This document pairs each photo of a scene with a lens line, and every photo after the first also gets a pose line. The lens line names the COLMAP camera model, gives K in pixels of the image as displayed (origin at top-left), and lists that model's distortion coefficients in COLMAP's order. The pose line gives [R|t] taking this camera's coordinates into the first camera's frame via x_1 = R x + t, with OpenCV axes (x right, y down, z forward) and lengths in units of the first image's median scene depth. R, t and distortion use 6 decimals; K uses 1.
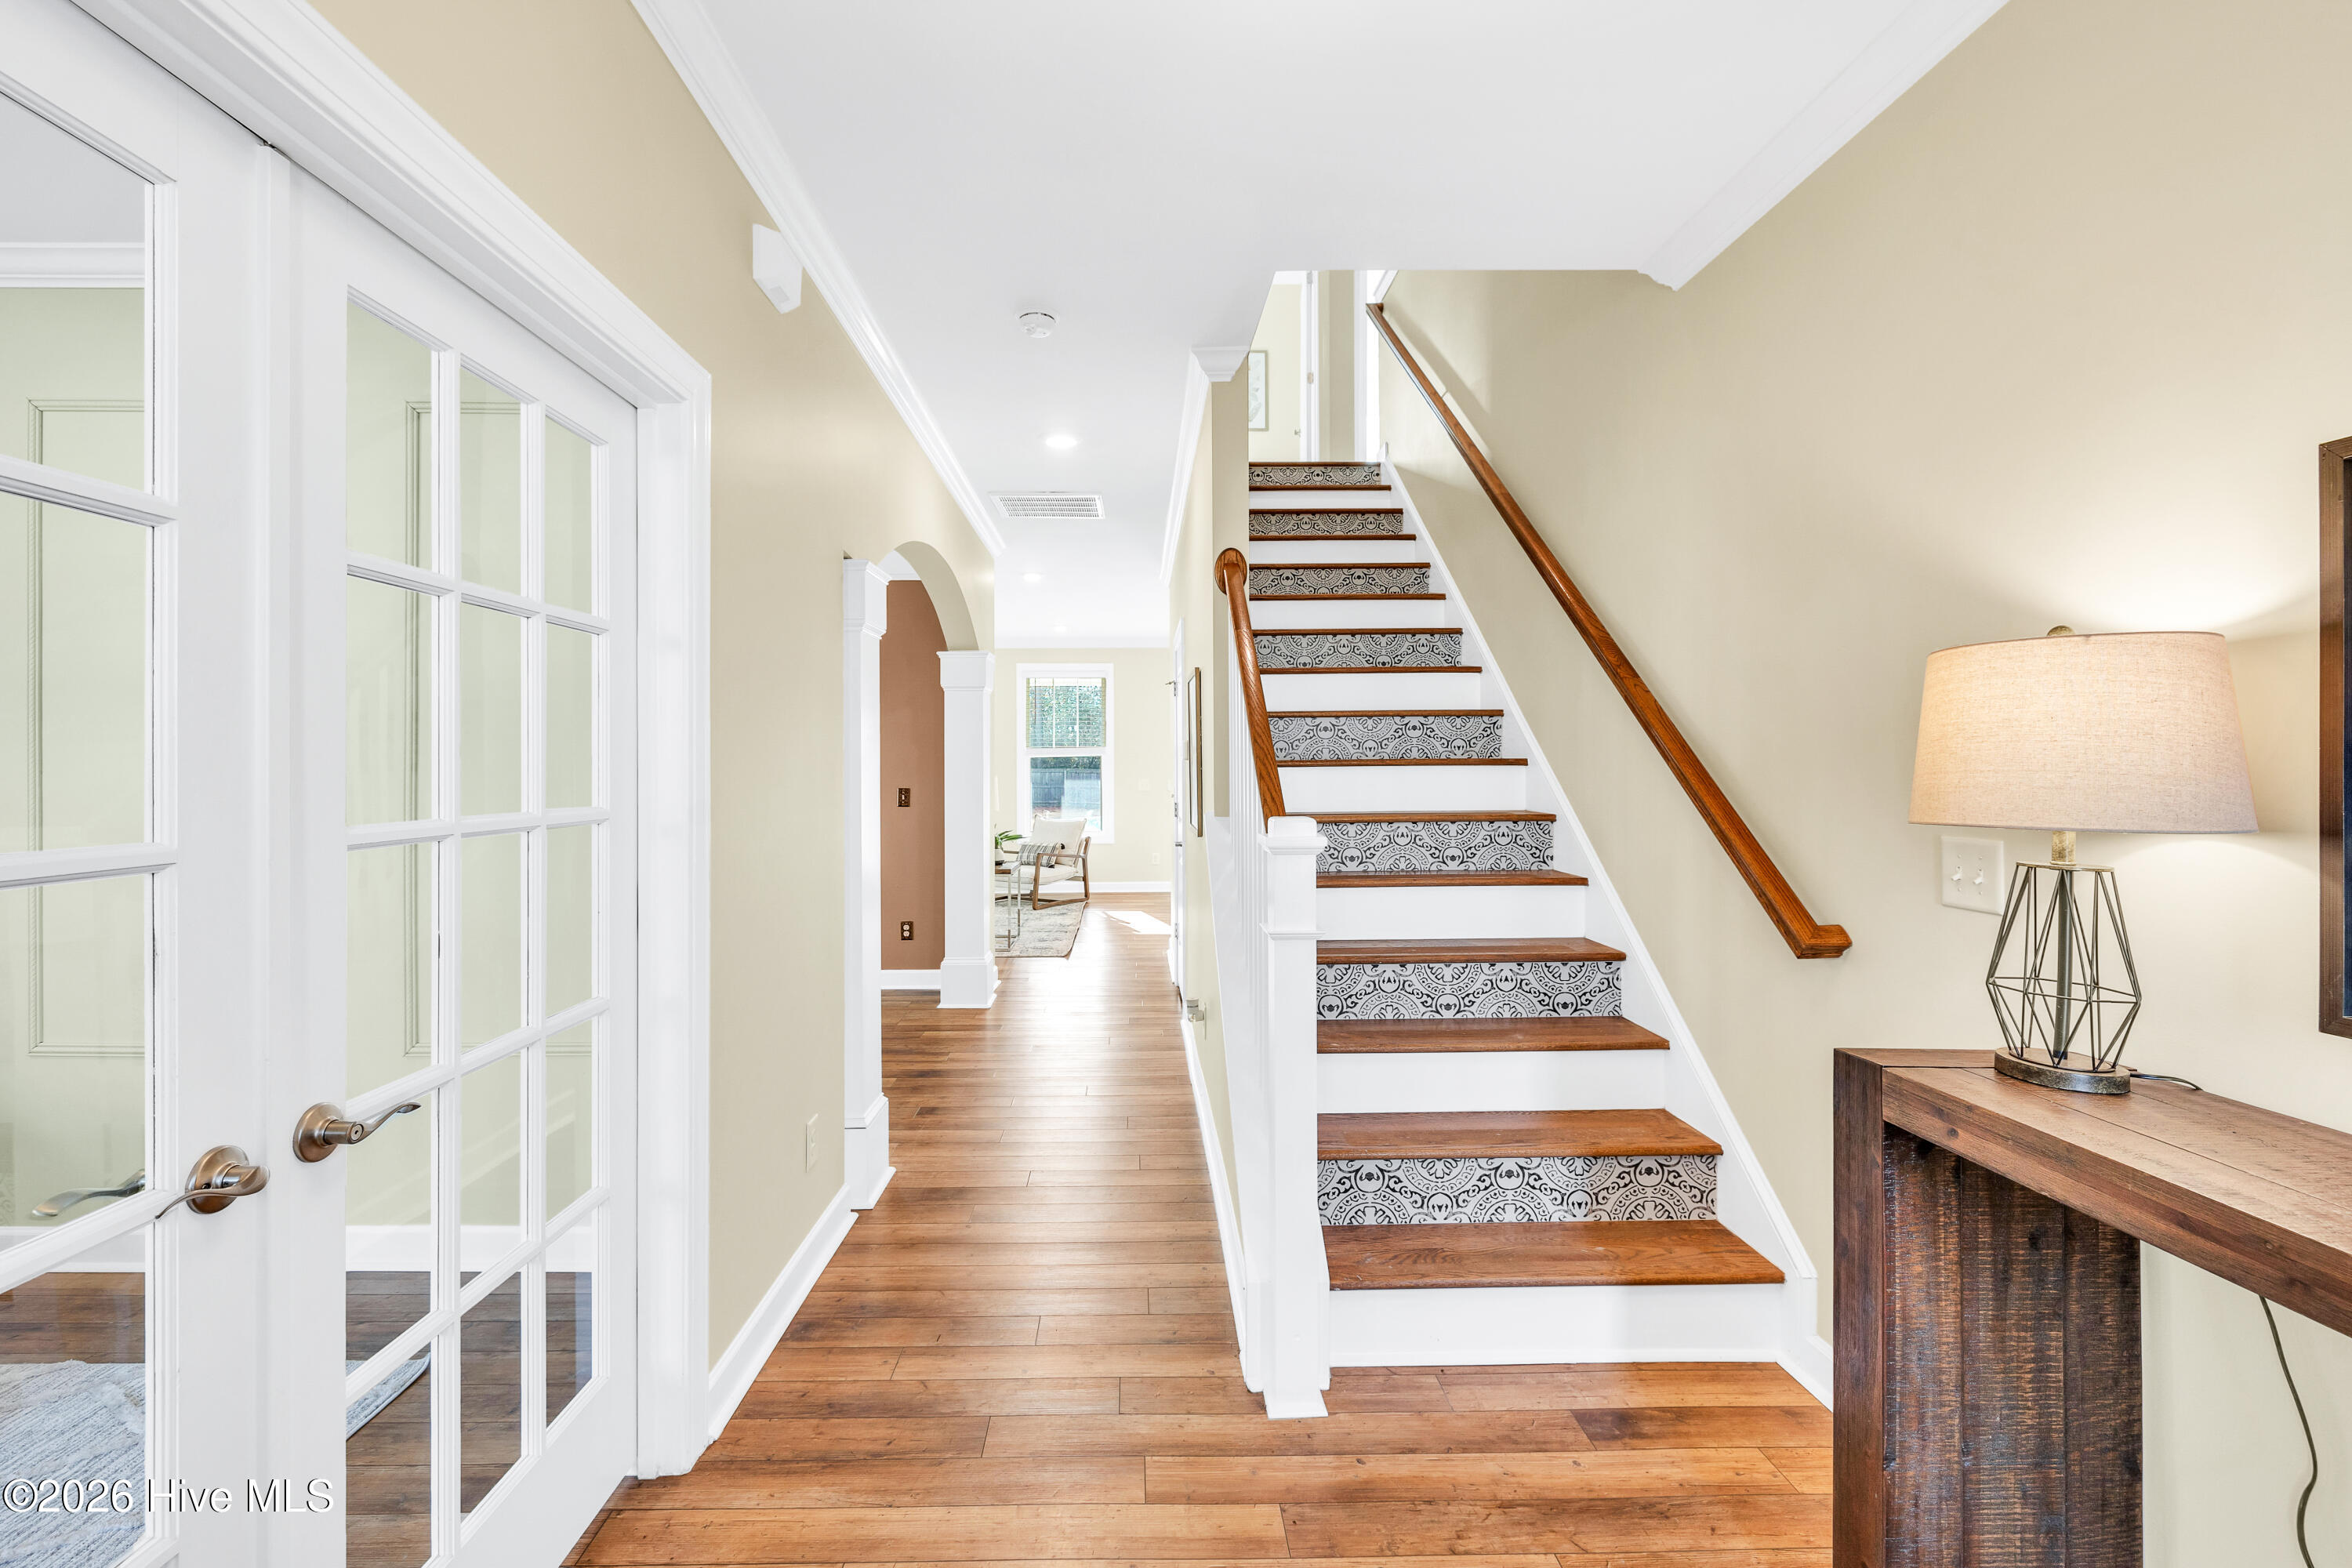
lens RADIAL K [[992.0, 0, 1169.0], [0, 992.0, 771.7], [0, 0, 1]] dist [0.009238, -0.000615]
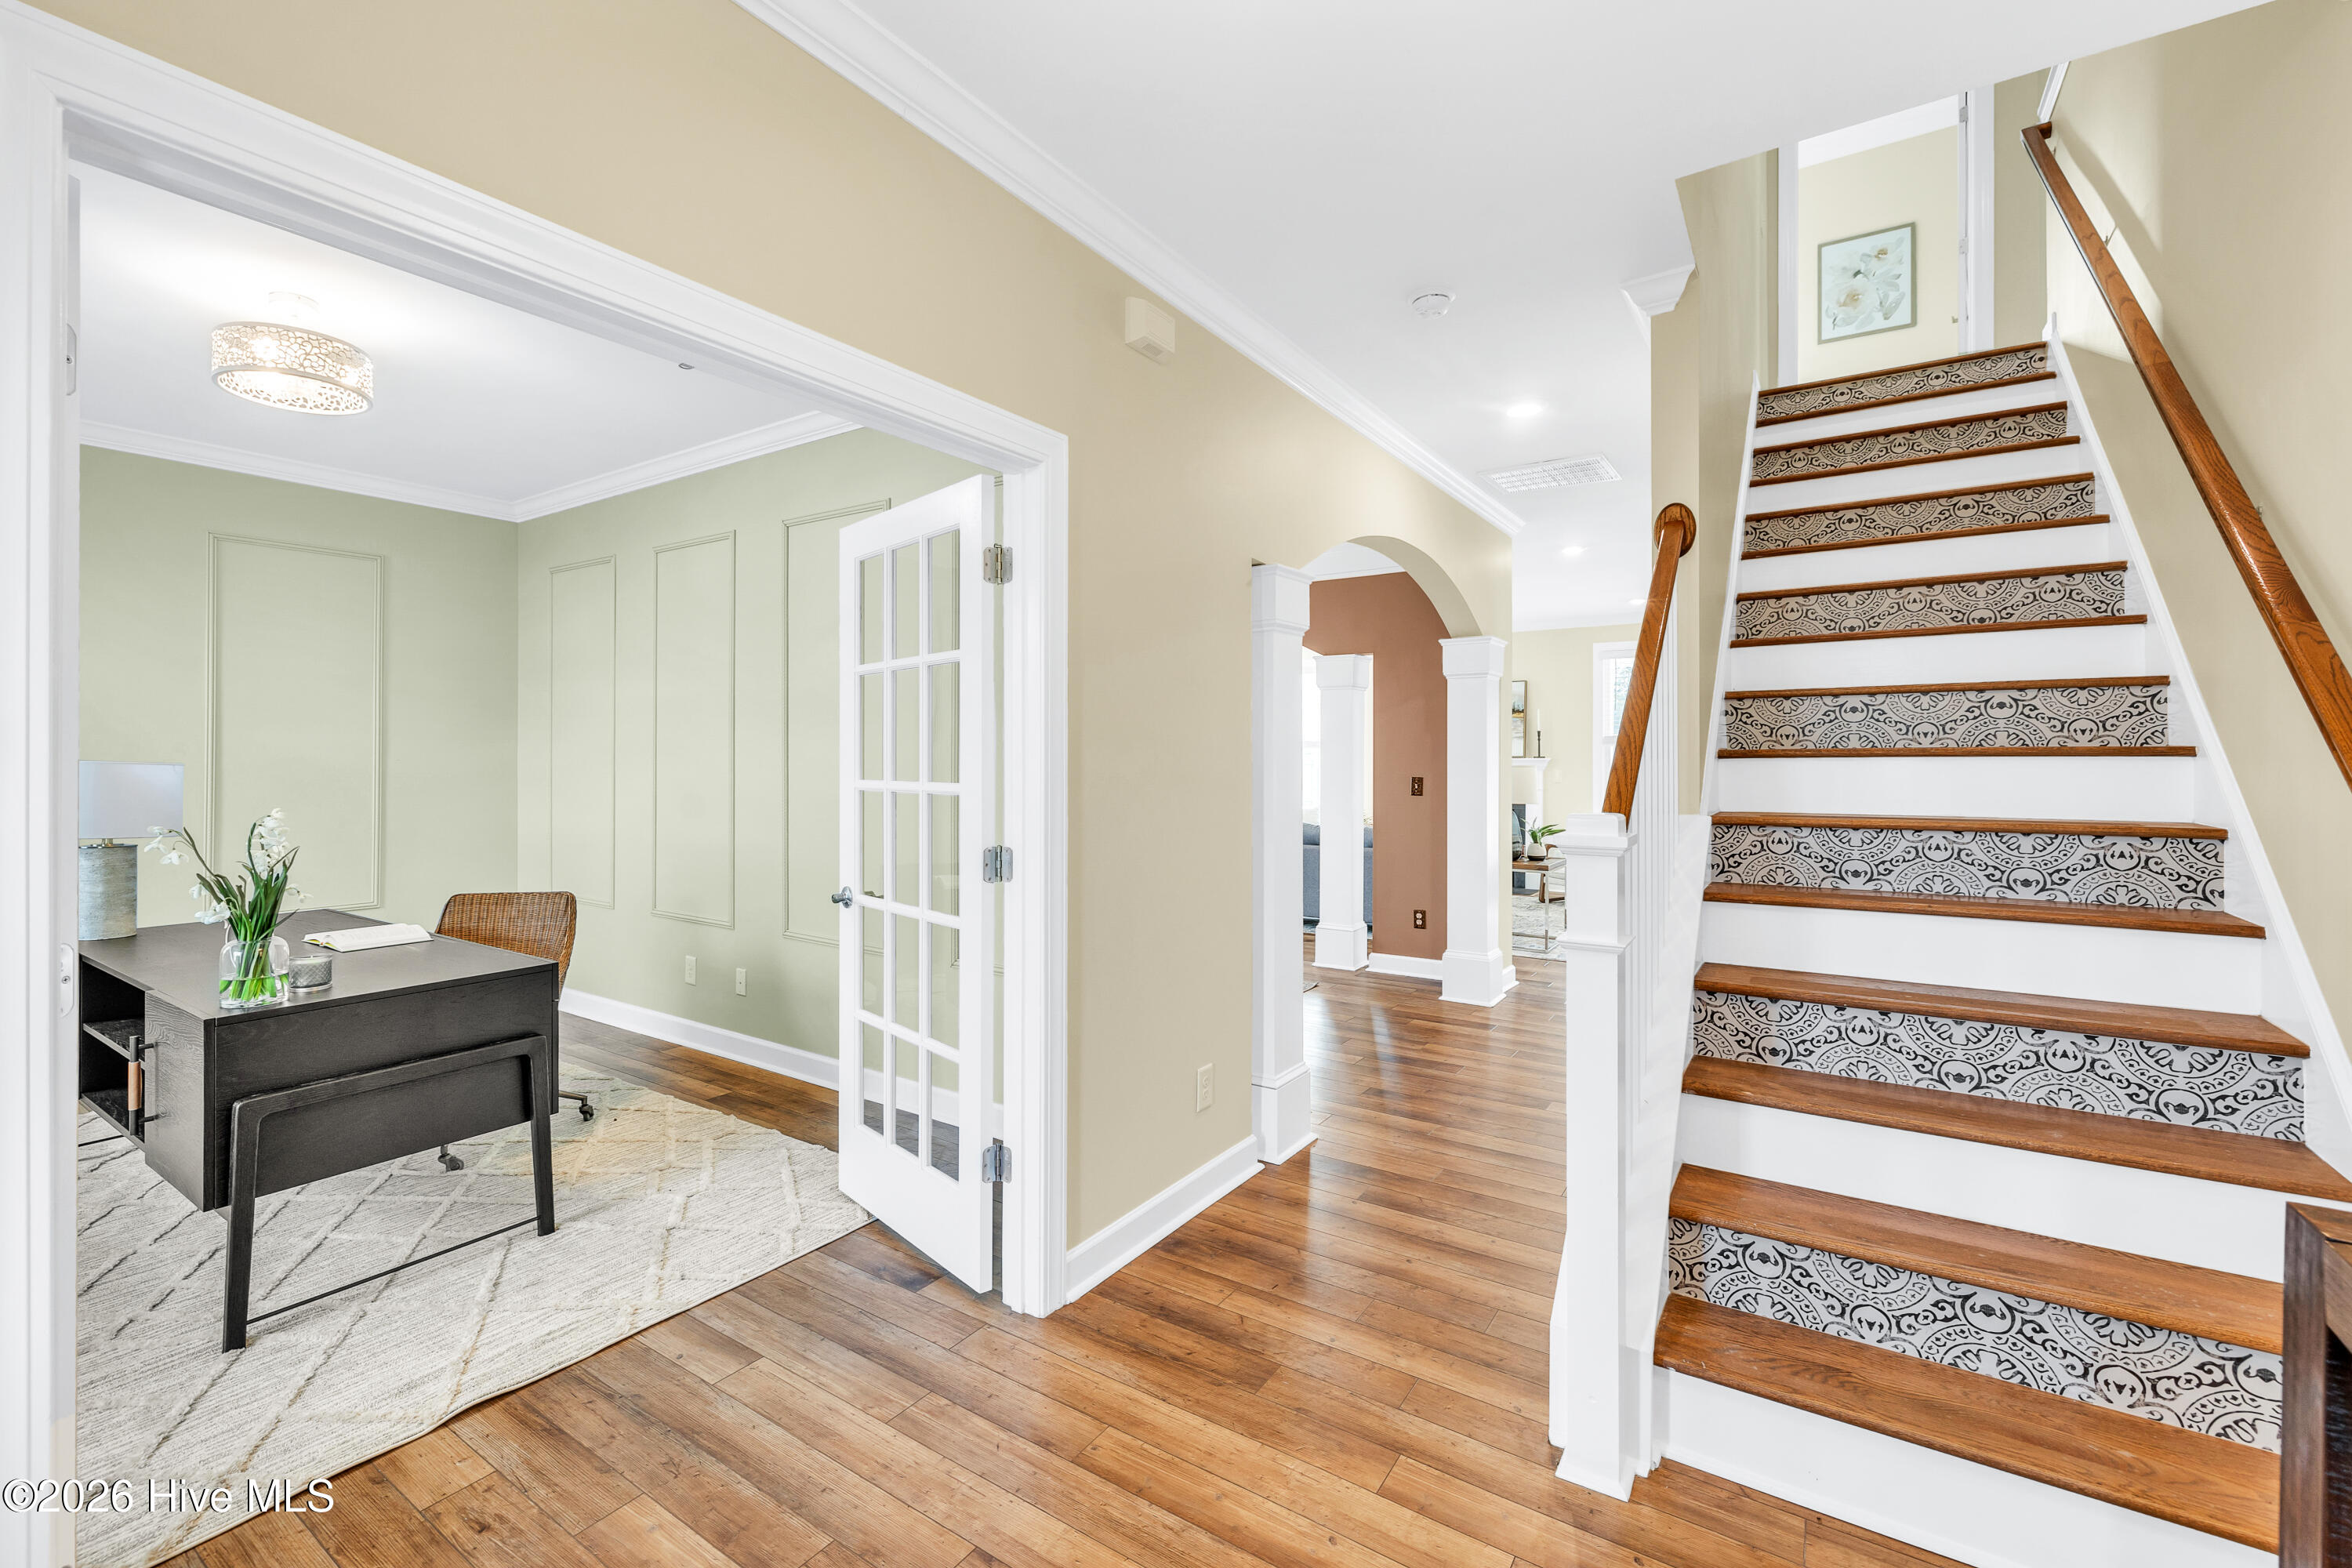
lens RADIAL K [[1024.8, 0, 1176.7], [0, 1024.8, 751.8], [0, 0, 1]] dist [0.034645, -0.010625]
pose [[0.822475, 0.002292, -0.568797, 0.241041], [-0.007543, 0.999948, -0.006878, 0.000200], [0.568752, 0.009948, 0.822449, 0.013058]]
